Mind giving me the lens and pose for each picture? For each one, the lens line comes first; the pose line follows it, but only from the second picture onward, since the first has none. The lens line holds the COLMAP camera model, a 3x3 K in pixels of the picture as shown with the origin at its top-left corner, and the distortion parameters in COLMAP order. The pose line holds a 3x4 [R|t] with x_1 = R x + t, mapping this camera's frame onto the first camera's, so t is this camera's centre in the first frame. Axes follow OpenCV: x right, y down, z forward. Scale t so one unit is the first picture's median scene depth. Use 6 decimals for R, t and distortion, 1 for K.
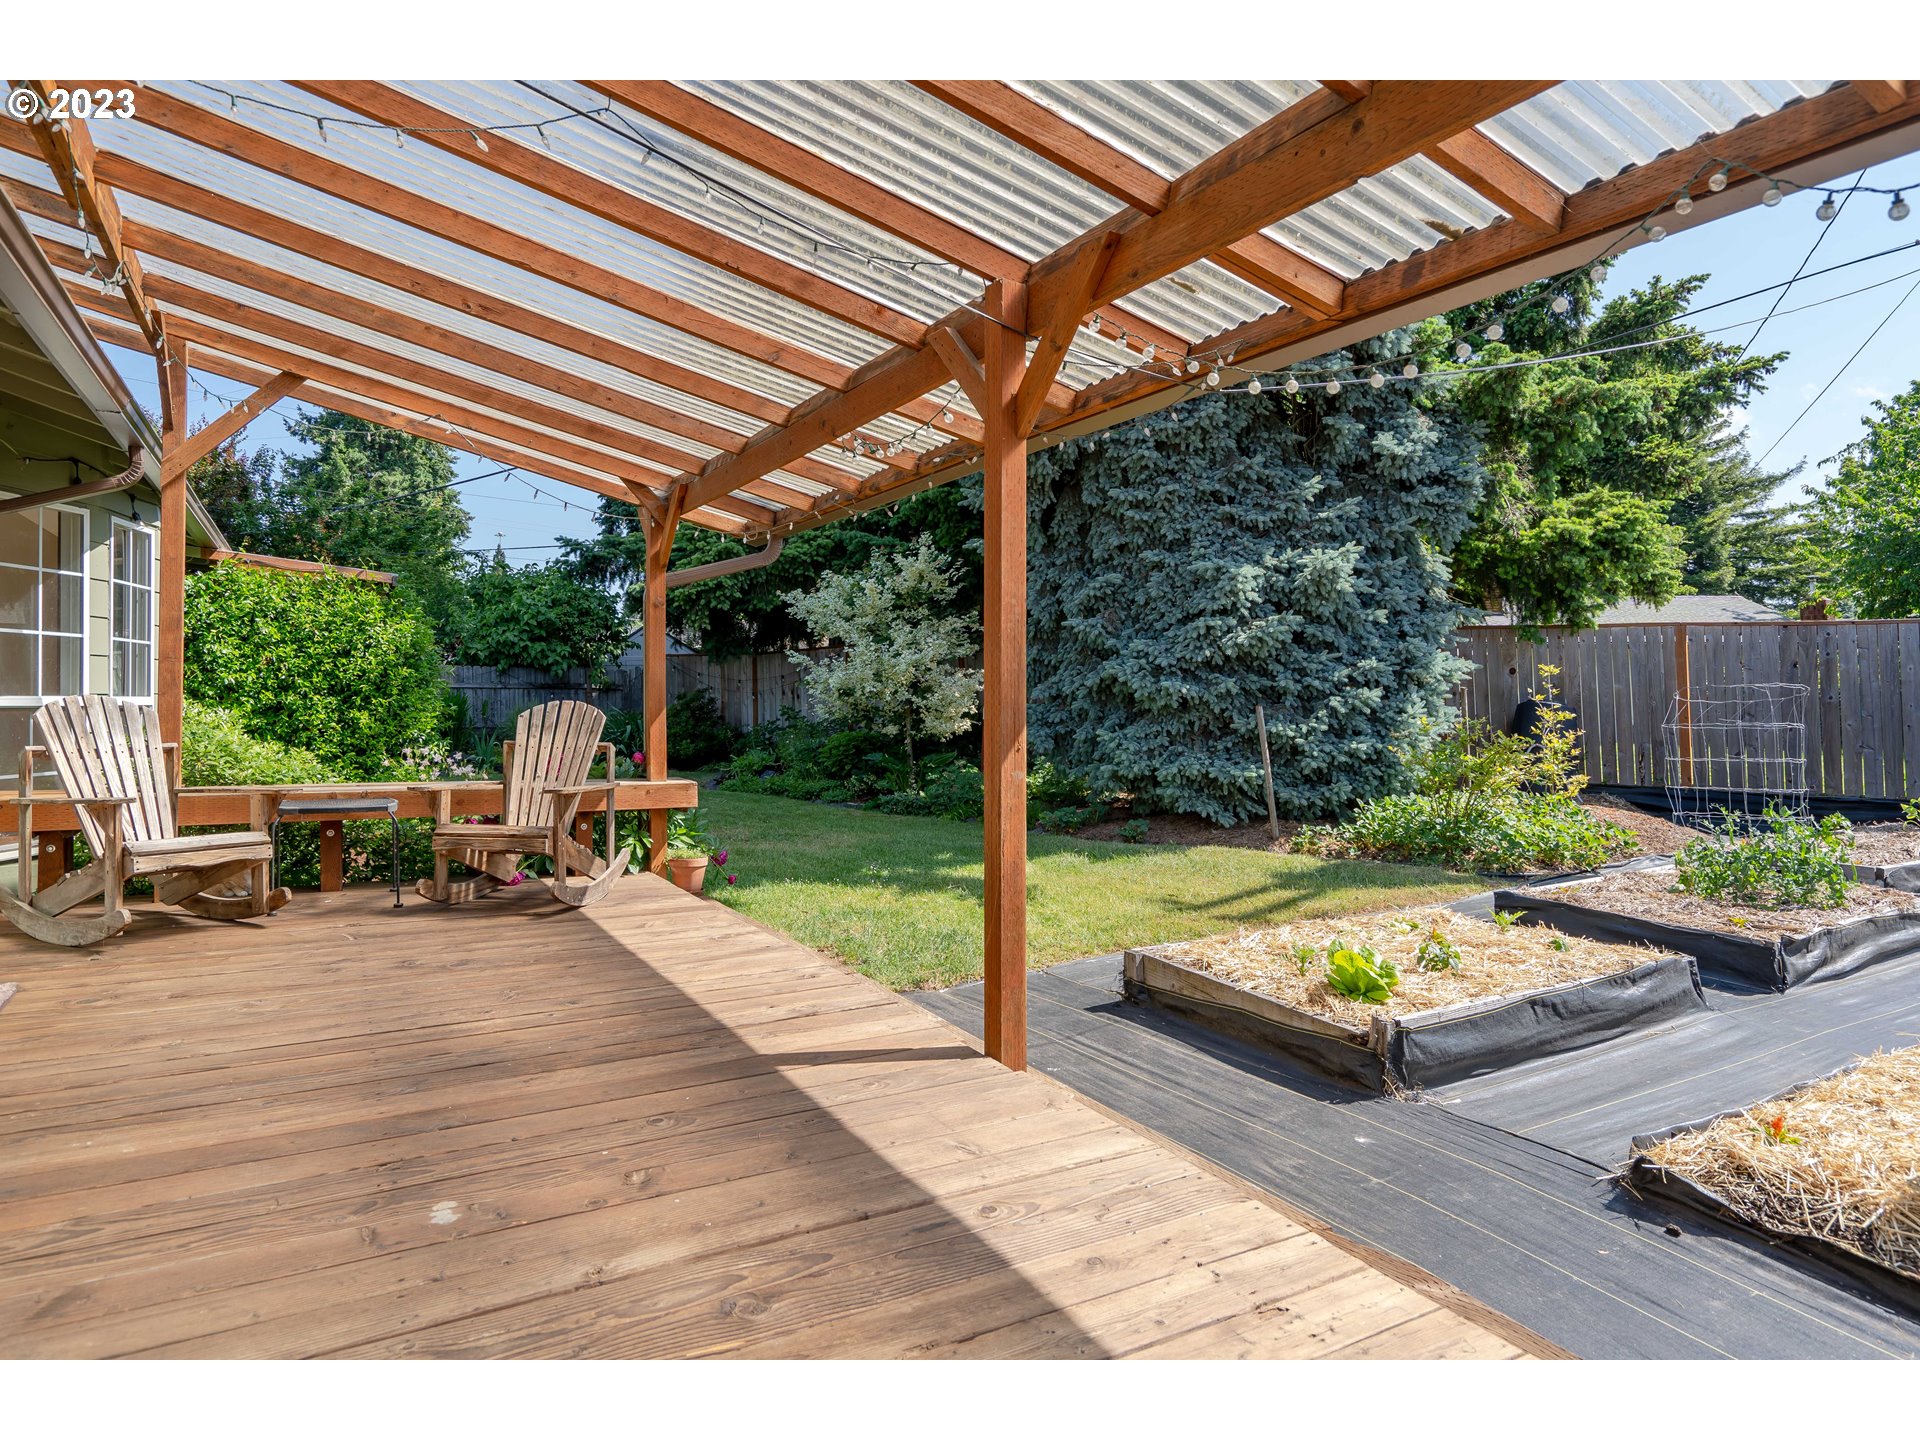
lens RADIAL K [[884.7, 0, 961.3], [0, 884.7, 719.1], [0, 0, 1]] dist [-0.002248, 0.002412]
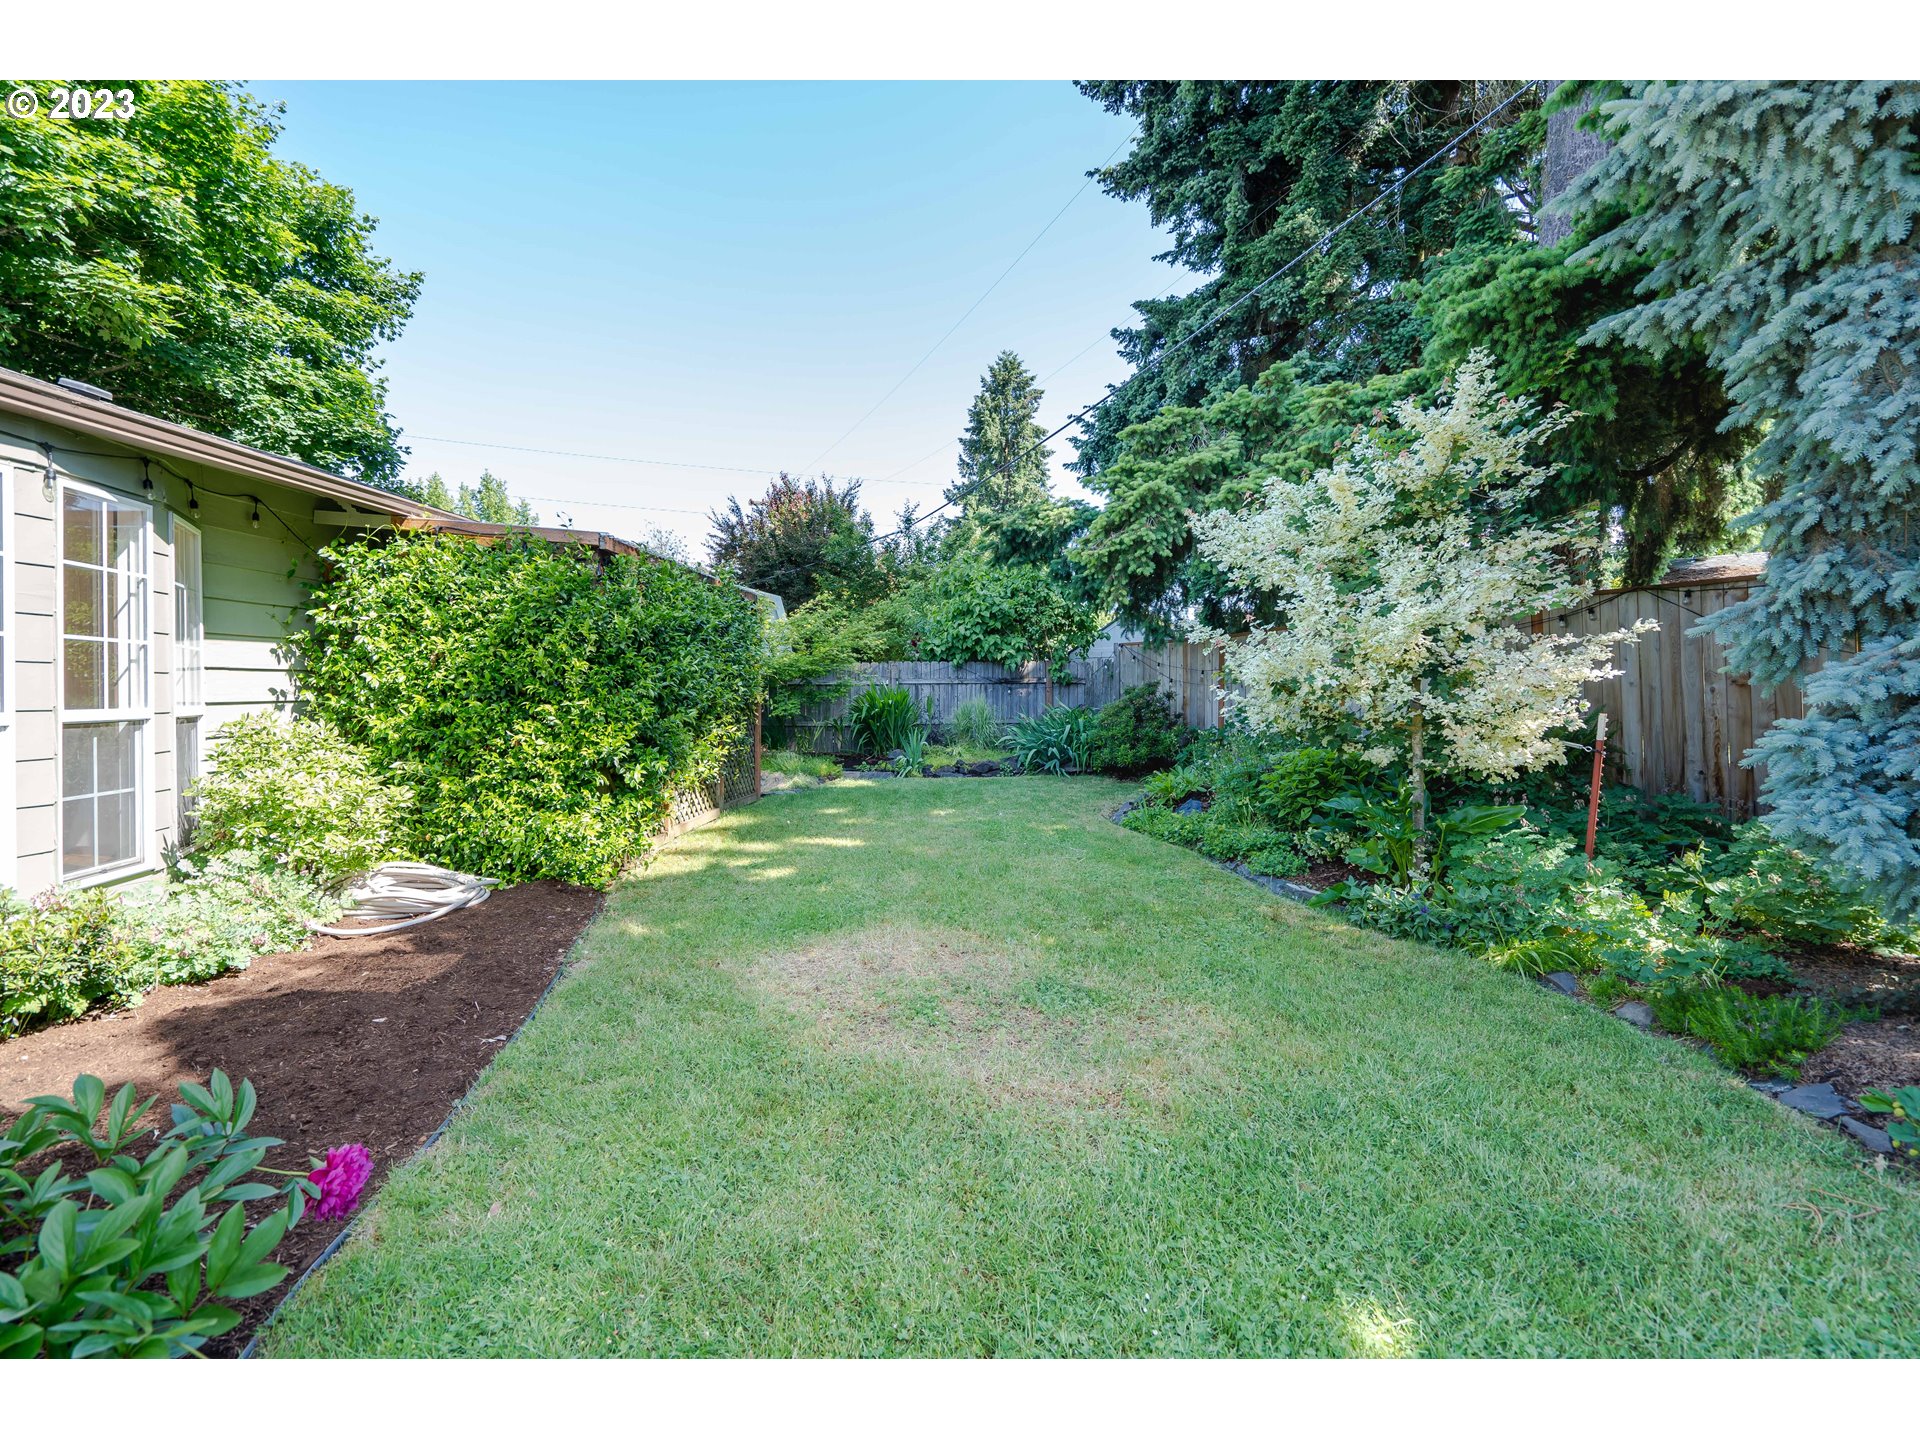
lens RADIAL K [[884.7, 0, 908.3], [0, 884.7, 769.4], [0, 0, 1]] dist [-0.002248, 0.002412]
pose [[0.820750, 0.040808, -0.569829, -0.007955], [-0.002967, 0.997737, 0.067179, -0.015628], [0.571280, -0.053446, 0.819013, 0.406836]]
